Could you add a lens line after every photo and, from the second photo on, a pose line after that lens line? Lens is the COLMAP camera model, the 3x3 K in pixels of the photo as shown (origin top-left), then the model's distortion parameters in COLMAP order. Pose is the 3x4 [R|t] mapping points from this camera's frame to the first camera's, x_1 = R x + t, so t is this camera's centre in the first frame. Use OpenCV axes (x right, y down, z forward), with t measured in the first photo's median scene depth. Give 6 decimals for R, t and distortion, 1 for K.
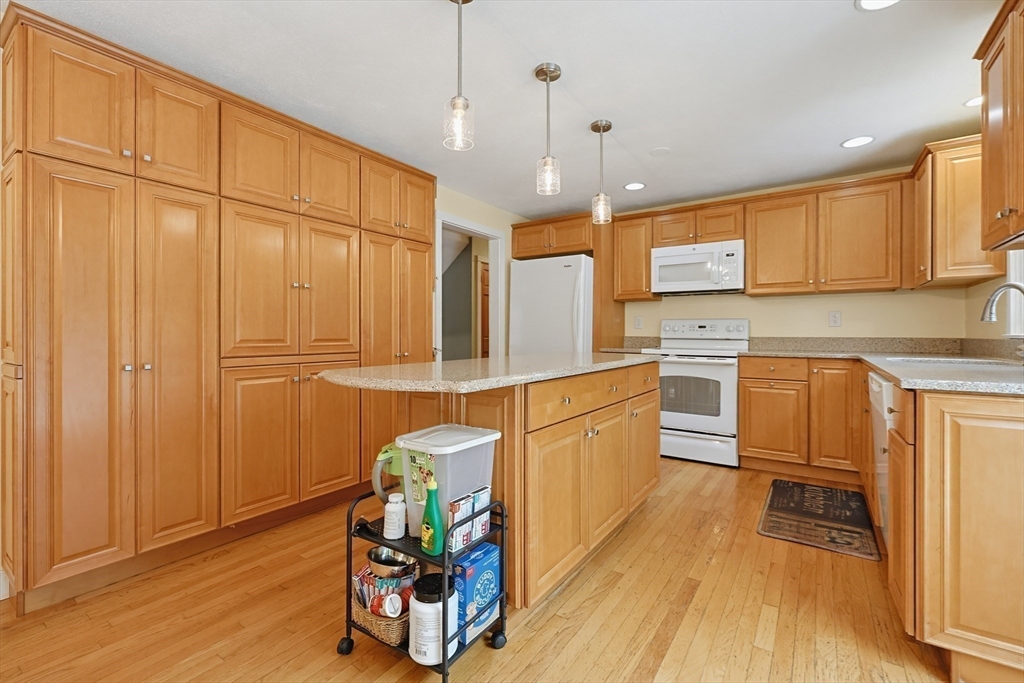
lens RADIAL K [[444.5, 0, 520.3], [0, 444.5, 336.8], [0, 0, 1]] dist [-0.001073, -0.000094]
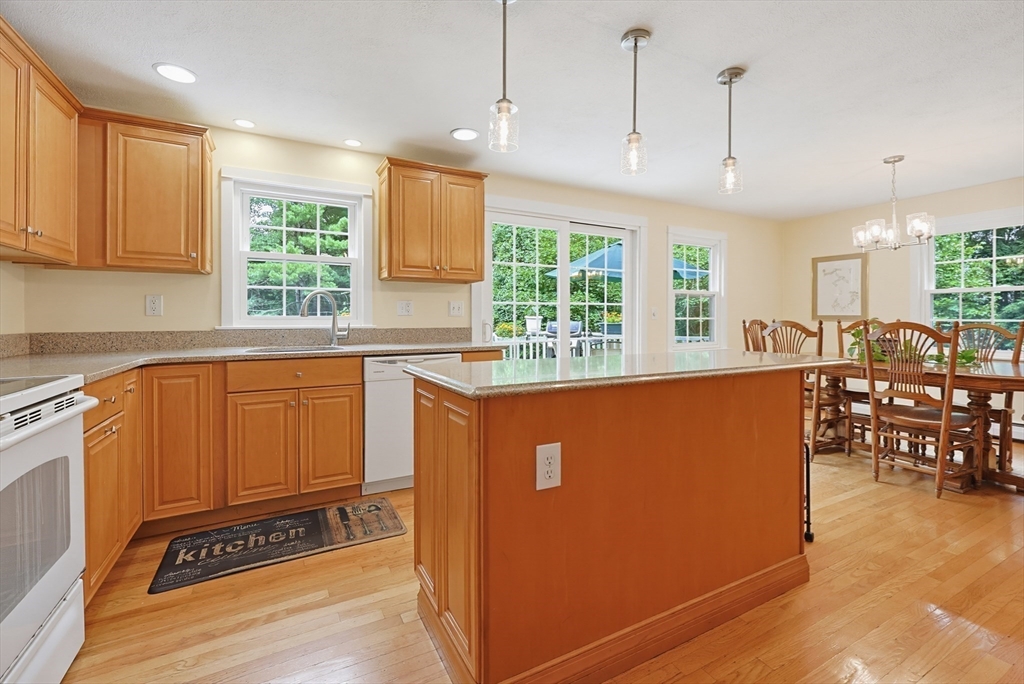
lens RADIAL K [[445.3, 0, 515.2], [0, 445.3, 317.3], [0, 0, 1]] dist [0.002446, 0.000379]
pose [[-0.888329, -0.001878, 0.459203, -0.087348], [0.001283, 0.999978, 0.006571, -0.025586], [-0.459205, 0.006427, -0.888307, 1.220406]]
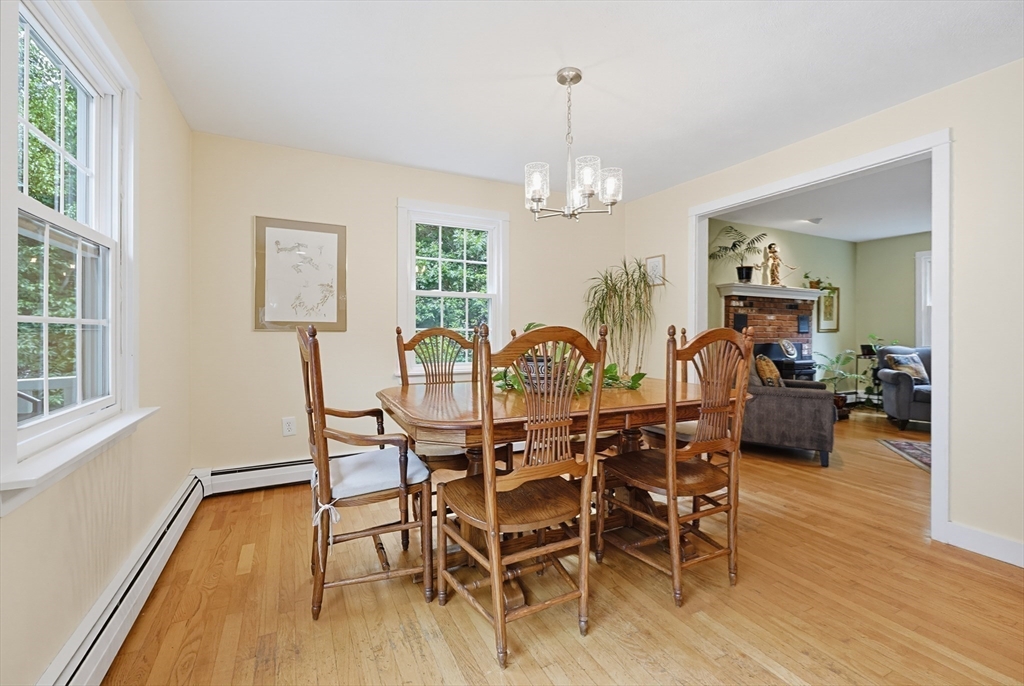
lens RADIAL K [[439.6, 0, 516.3], [0, 439.6, 333.7], [0, 0, 1]] dist [0.001127, 0.000233]
pose [[-0.480268, 0.002303, -0.877119, 0.215545], [-0.008465, 0.999938, 0.007260, -0.005718], [0.877081, 0.010911, -0.480219, 0.168183]]
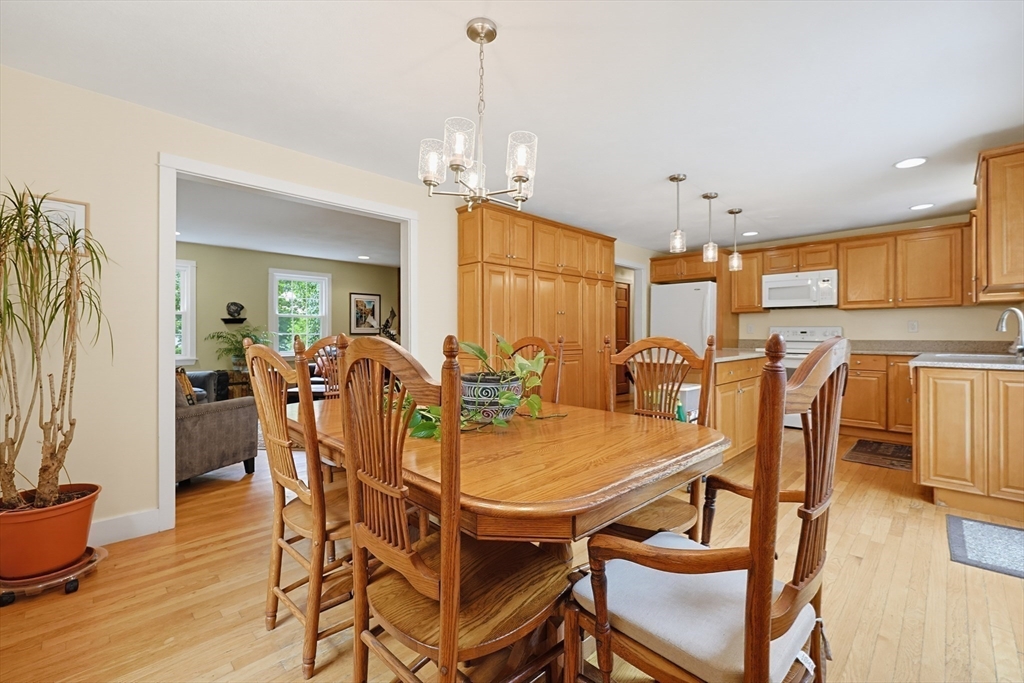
lens RADIAL K [[441.8, 0, 512.8], [0, 441.8, 336.1], [0, 0, 1]] dist [0.001279, -0.000172]
pose [[0.981974, -0.001111, -0.189015, -0.245899], [0.000533, 0.999995, -0.003107, -0.009005], [0.189017, 0.002951, 0.981969, -0.585969]]
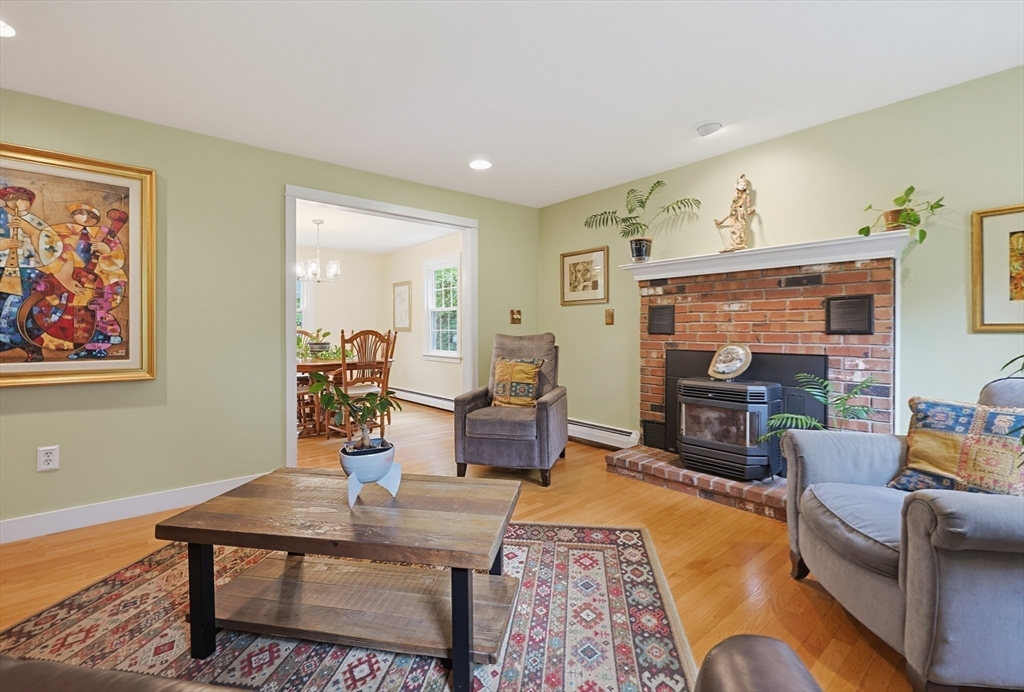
lens RADIAL K [[453.9, 0, 505.1], [0, 453.9, 330.9], [0, 0, 1]] dist [0.000862, 0.000147]
pose [[-0.962478, -0.000784, 0.271358, -1.399444], [0.000786, 0.999984, 0.005680, -0.015835], [-0.271358, 0.005680, -0.962462, 1.228763]]
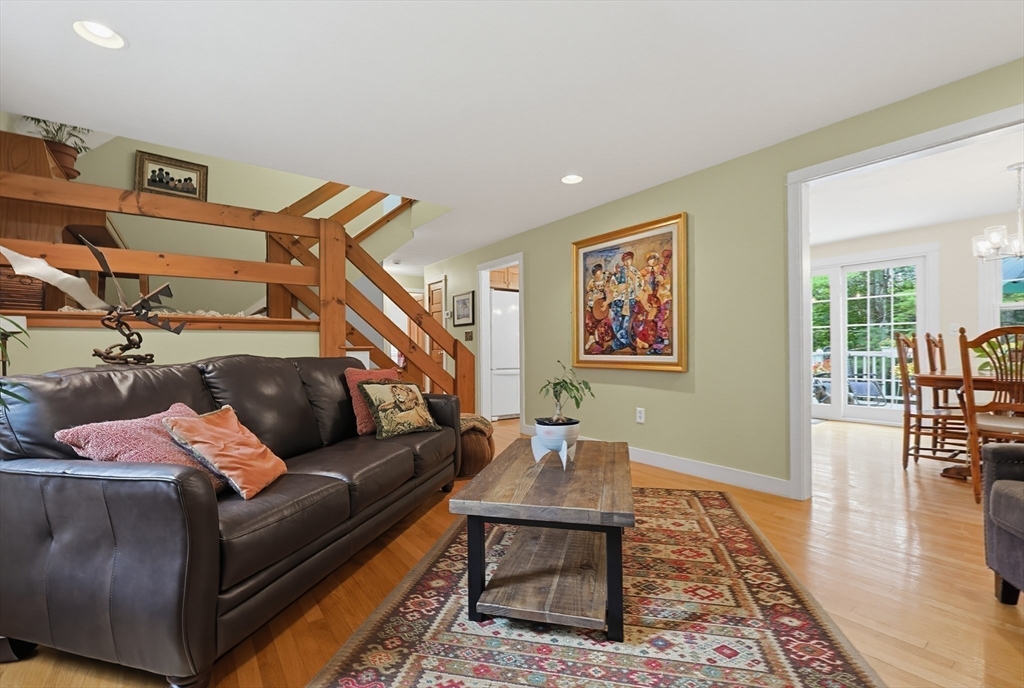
lens RADIAL K [[452.2, 0, 512.9], [0, 452.2, 347.7], [0, 0, 1]] dist [0.002235, 0.000170]
pose [[0.325253, -0.002503, 0.945624, -1.702446], [0.016076, 0.999867, -0.002883, 0.014428], [-0.945490, 0.016140, 0.325250, 0.664376]]
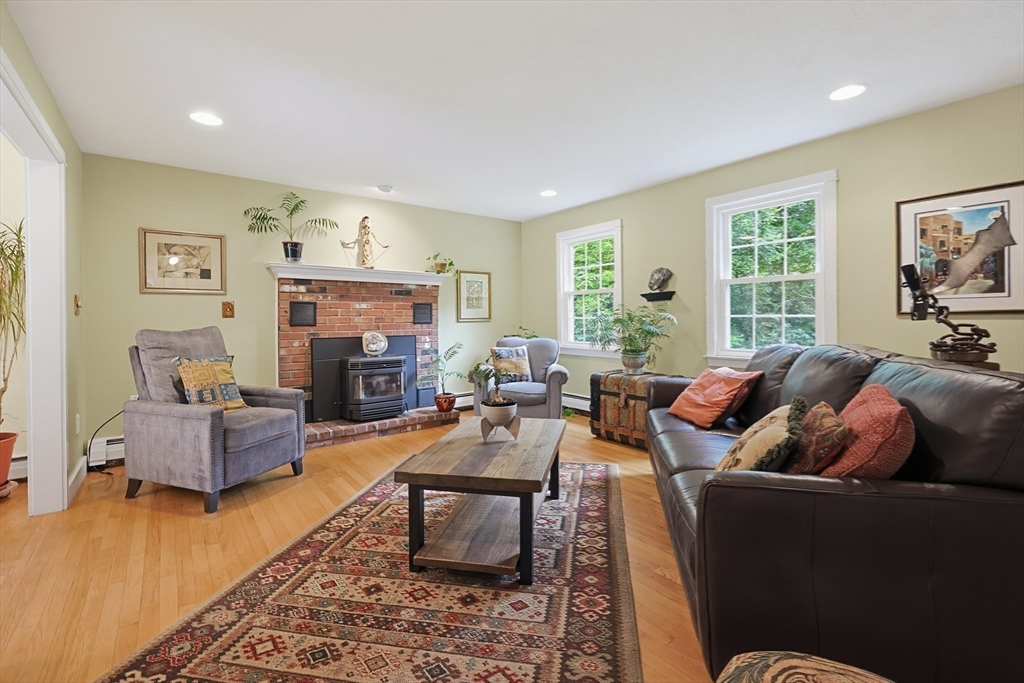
lens RADIAL K [[447.0, 0, 516.0], [0, 447.0, 319.8], [0, 0, 1]] dist [-0.000774, -0.000233]
pose [[-0.298965, 0.003589, -0.954257, -0.474222], [0.002902, 0.999992, 0.002852, -0.020280], [0.954260, -0.001917, -0.298973, 1.036067]]
